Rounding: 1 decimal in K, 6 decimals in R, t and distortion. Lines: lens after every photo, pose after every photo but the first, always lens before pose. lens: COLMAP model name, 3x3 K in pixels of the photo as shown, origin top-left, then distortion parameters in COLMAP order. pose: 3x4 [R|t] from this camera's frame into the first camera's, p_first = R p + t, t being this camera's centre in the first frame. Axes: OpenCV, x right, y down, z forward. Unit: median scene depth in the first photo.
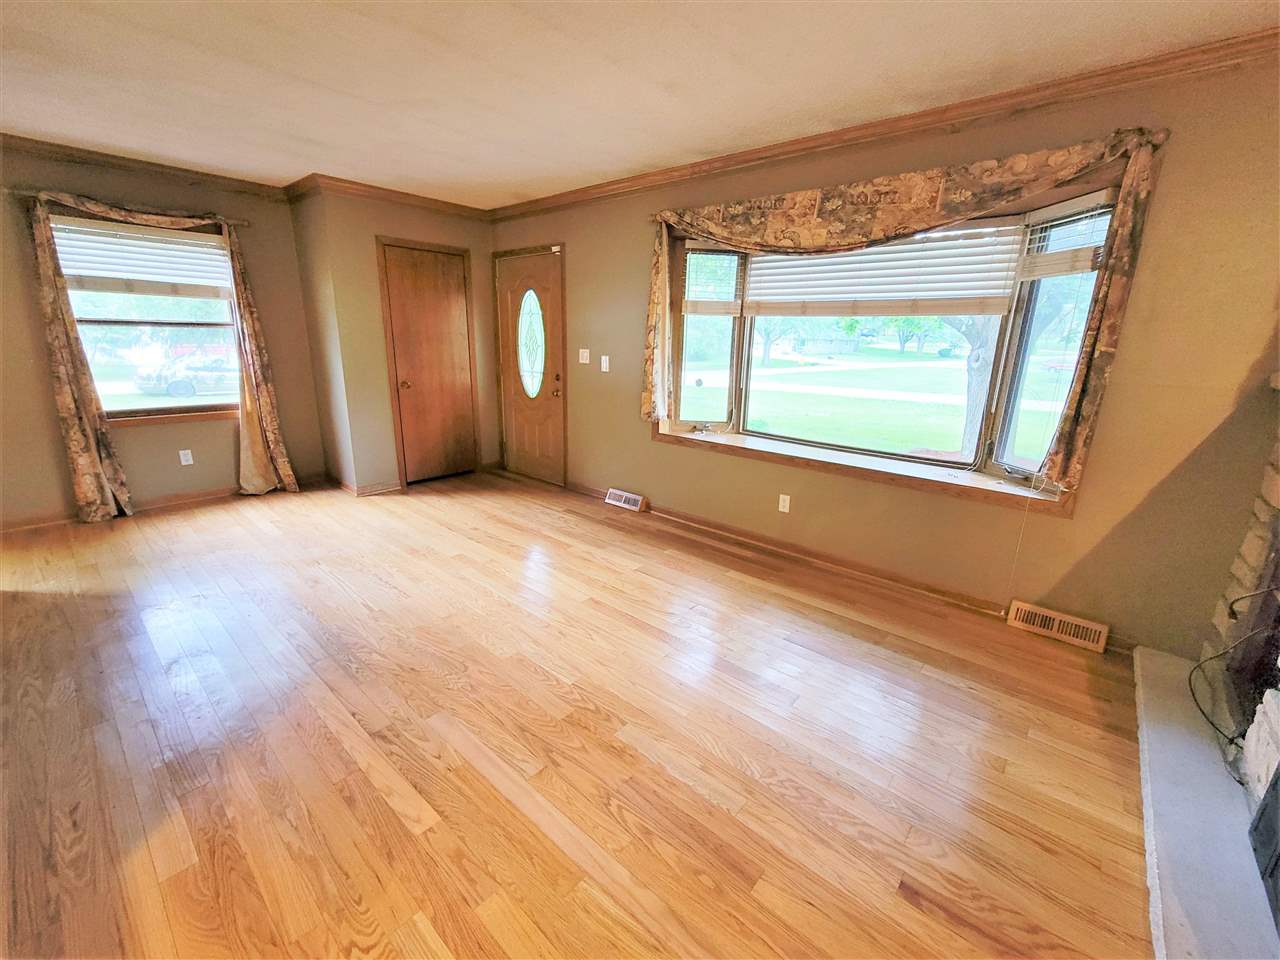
lens RADIAL K [[528.0, 0, 640.0], [0, 528.0, 480.0], [0, 0, 1]] dist [-0.001292, 0.000850]
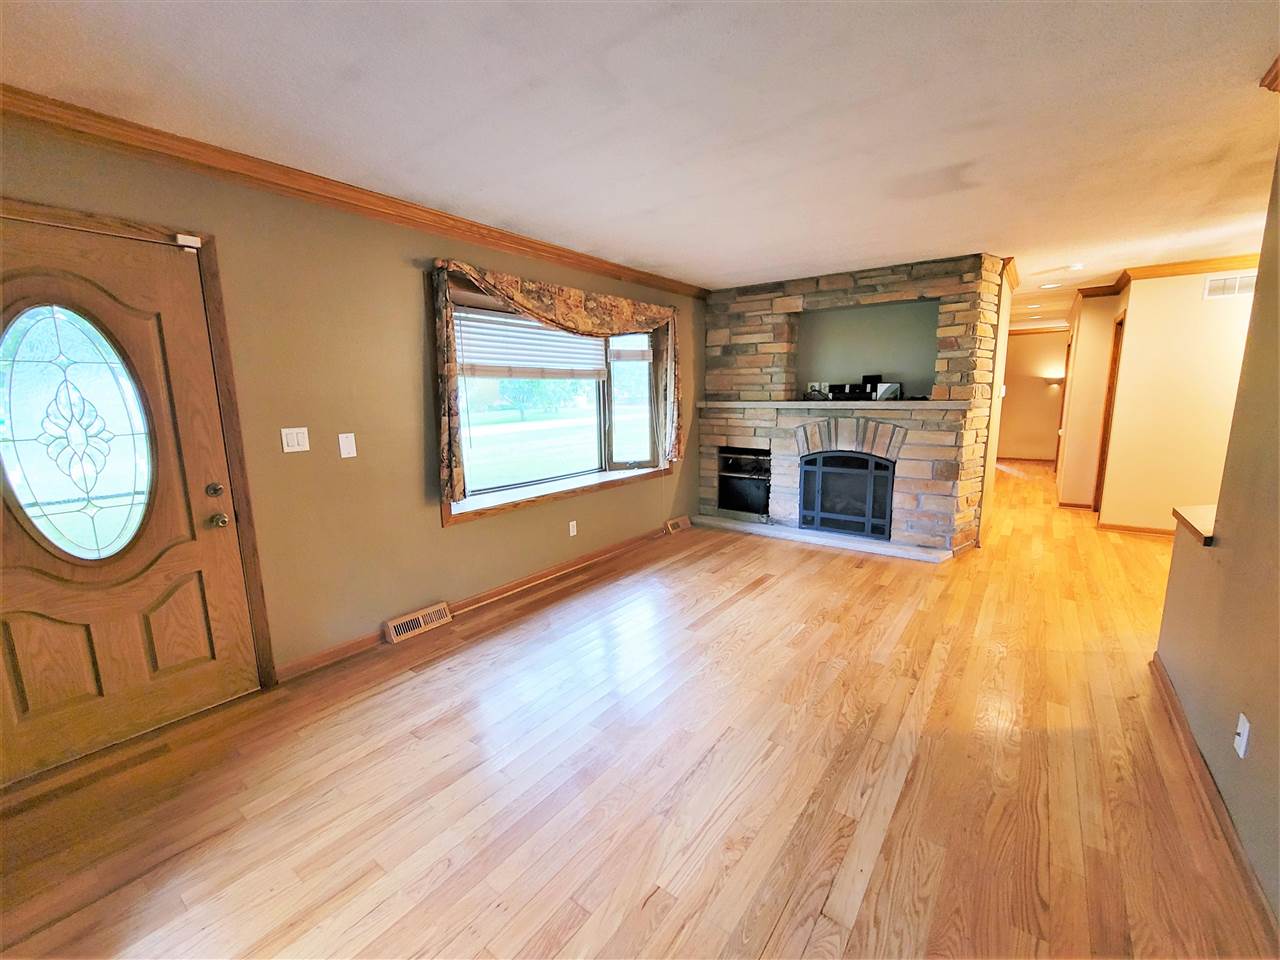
lens RADIAL K [[528.0, 0, 640.0], [0, 528.0, 480.0], [0, 0, 1]] dist [-0.001292, 0.000850]
pose [[-0.071937, -0.182846, 0.980506, -1.071262], [0.275549, 0.941151, 0.195723, -0.301566], [-0.958592, 0.284258, -0.017320, 0.979423]]
